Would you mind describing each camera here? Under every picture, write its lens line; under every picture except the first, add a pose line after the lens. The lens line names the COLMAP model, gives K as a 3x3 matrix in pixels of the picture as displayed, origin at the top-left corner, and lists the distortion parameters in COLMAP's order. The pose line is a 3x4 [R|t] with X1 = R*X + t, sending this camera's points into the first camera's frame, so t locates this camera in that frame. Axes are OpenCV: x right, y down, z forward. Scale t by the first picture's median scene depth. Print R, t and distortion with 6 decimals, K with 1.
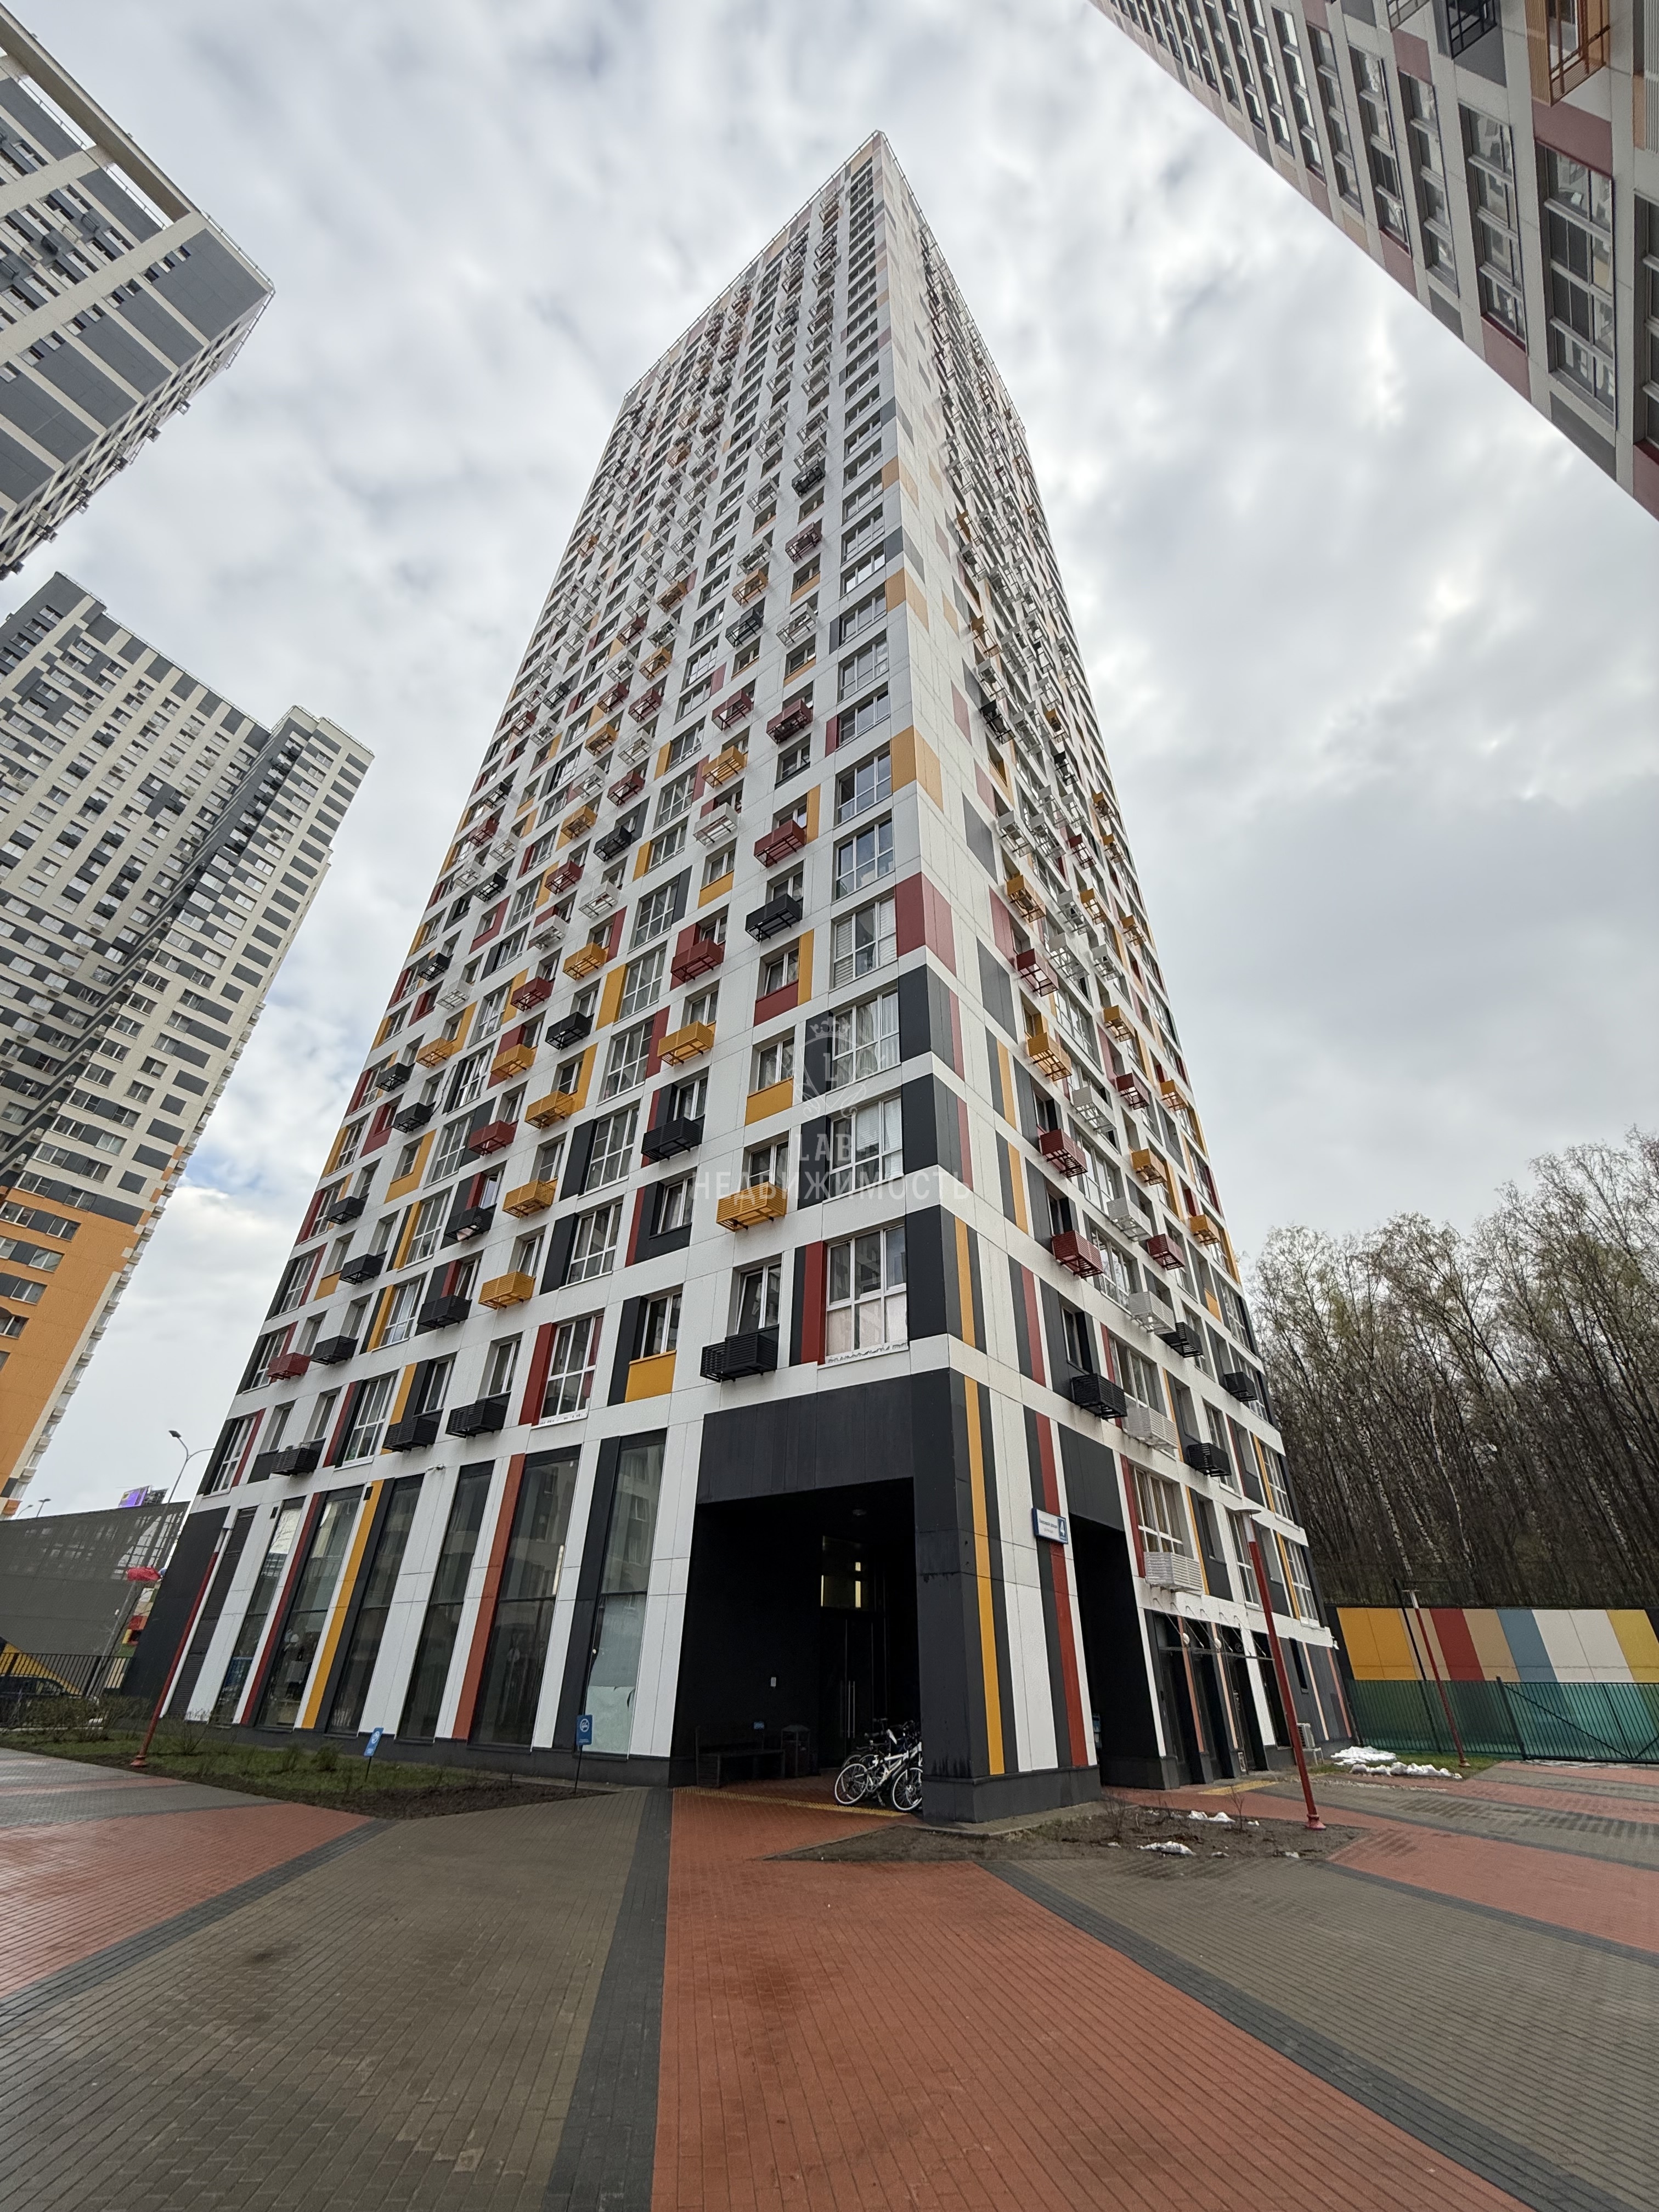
lens RADIAL K [[878.0, 0, 840.1], [0, 878.0, 1099.1], [0, 0, 1]] dist [0.002371, -0.001040]
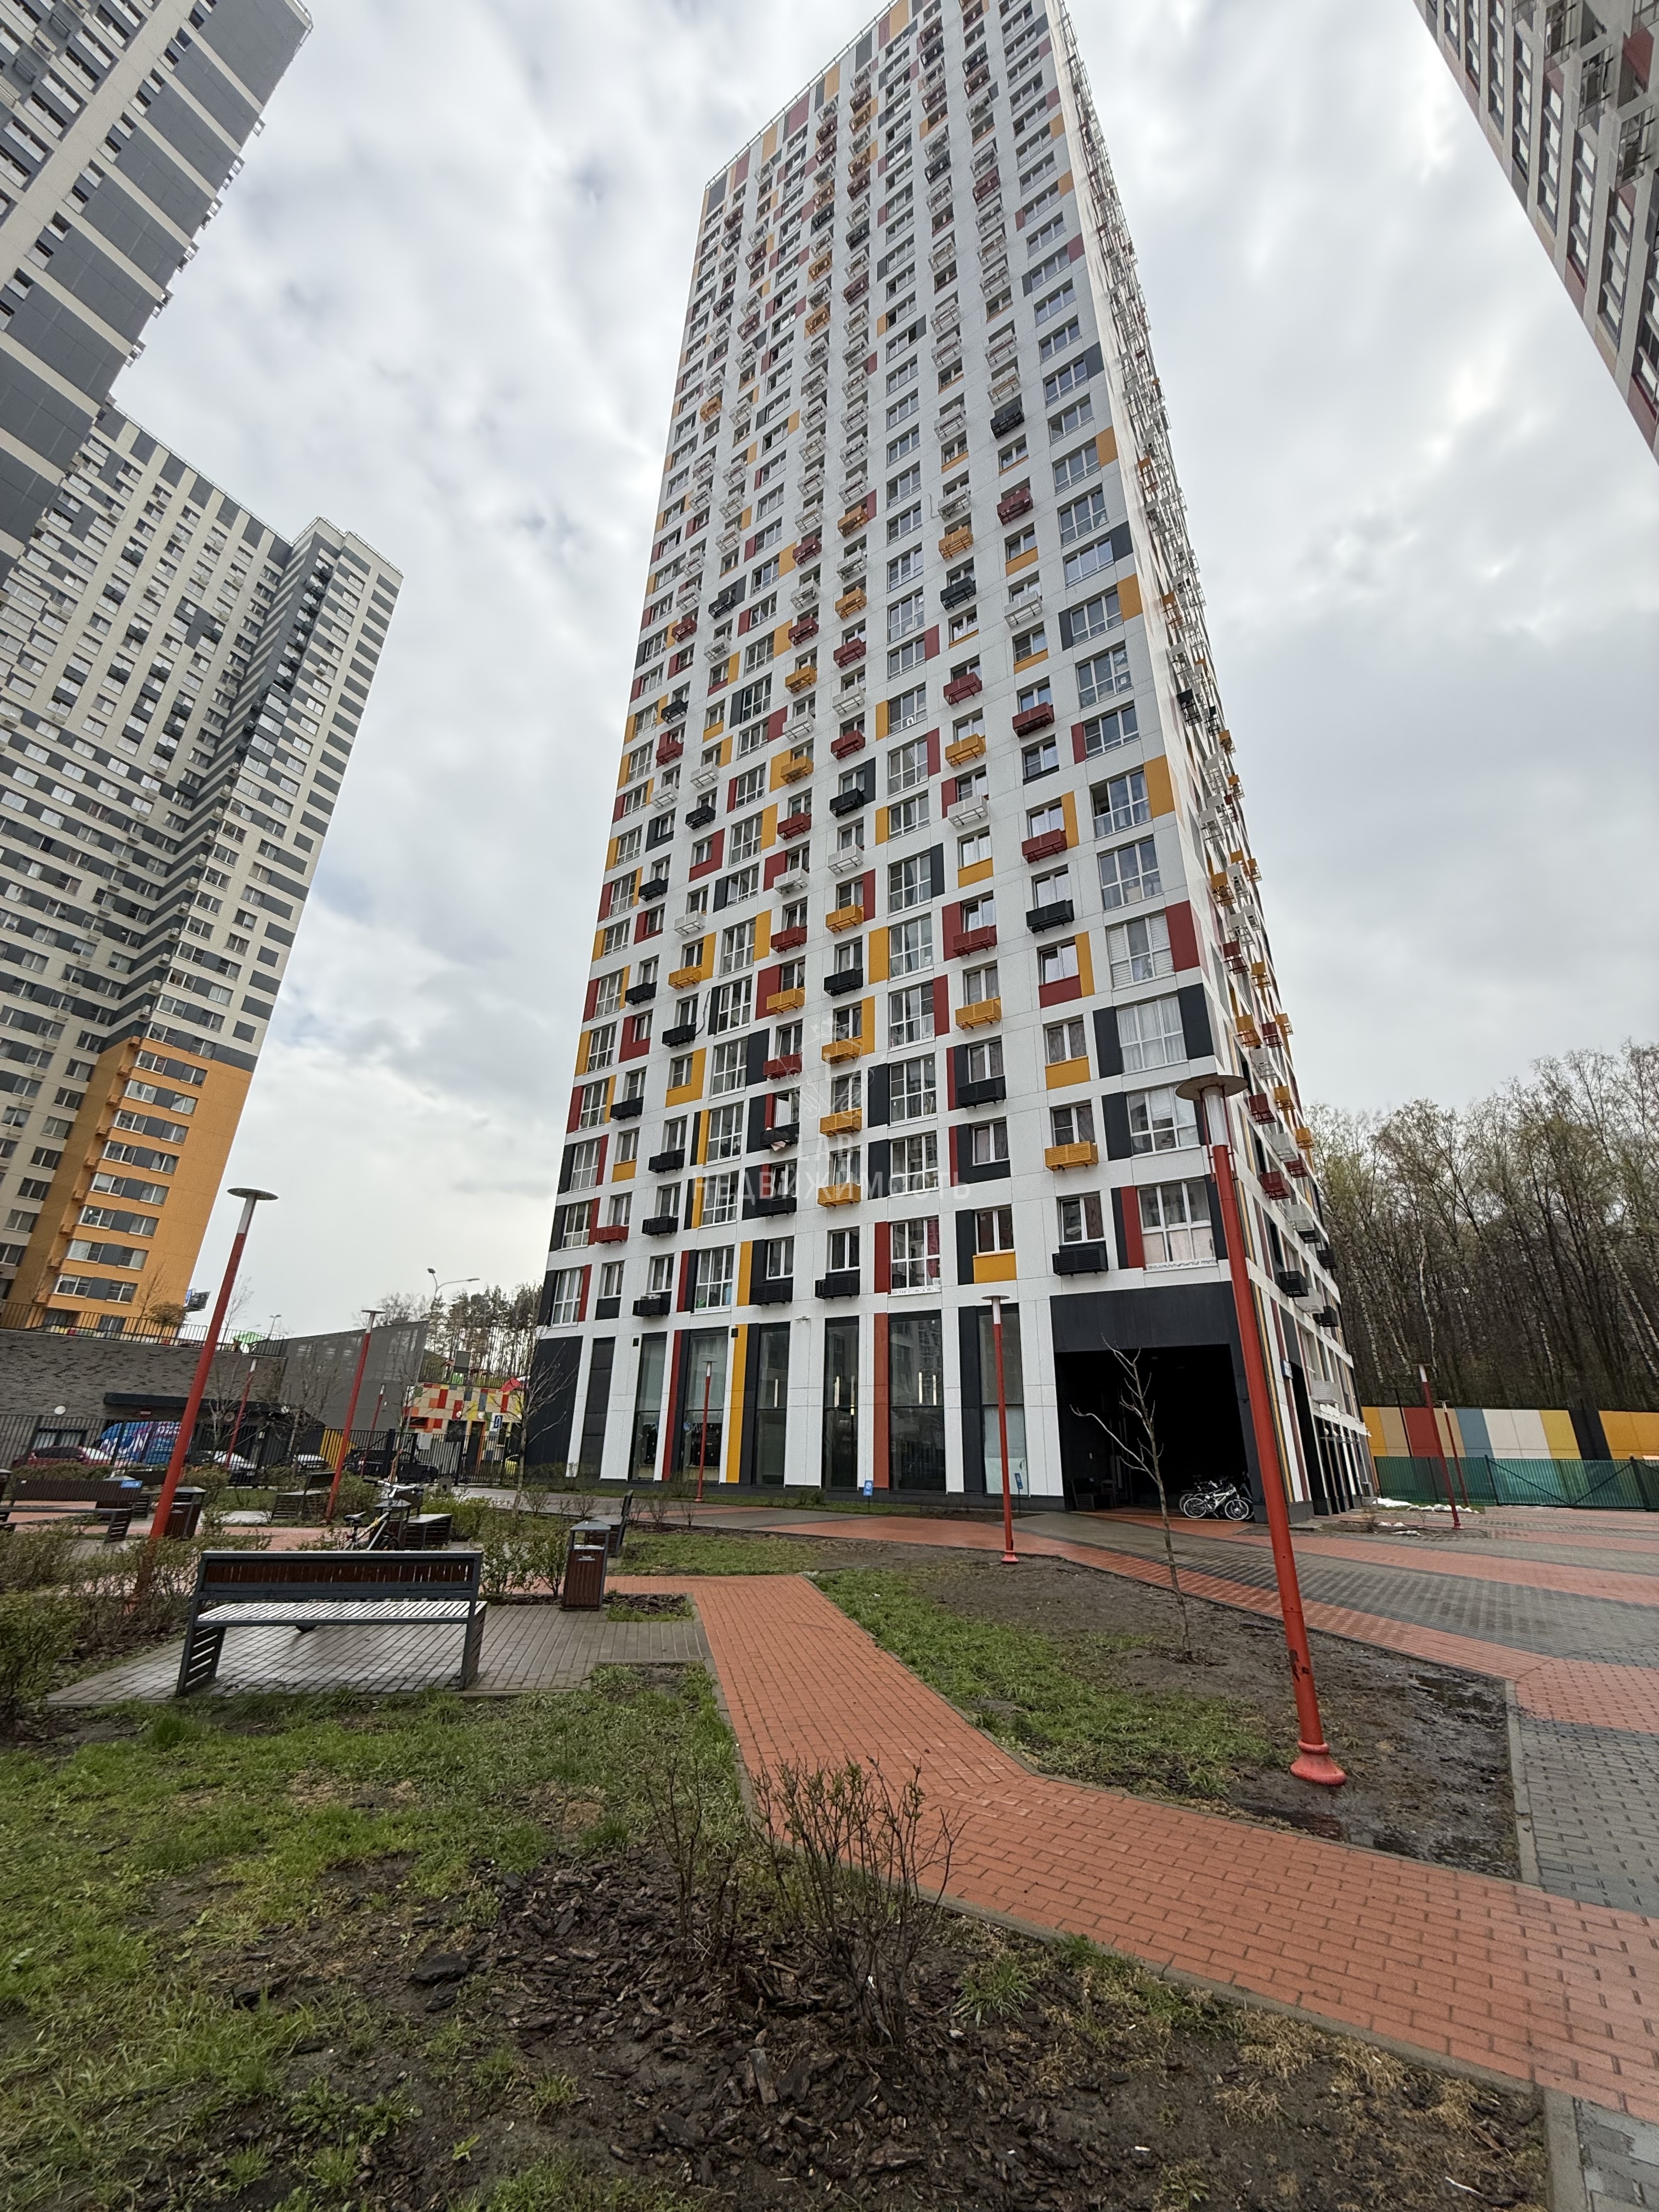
lens RADIAL K [[878.0, 0, 839.7], [0, 878.0, 1099.1], [0, 0, 1]] dist [0.002371, -0.001040]
pose [[0.998937, 0.021216, 0.040919, -0.284964], [-0.028885, 0.979969, 0.197043, -0.126431], [-0.035919, -0.198016, 0.979541, -0.193924]]
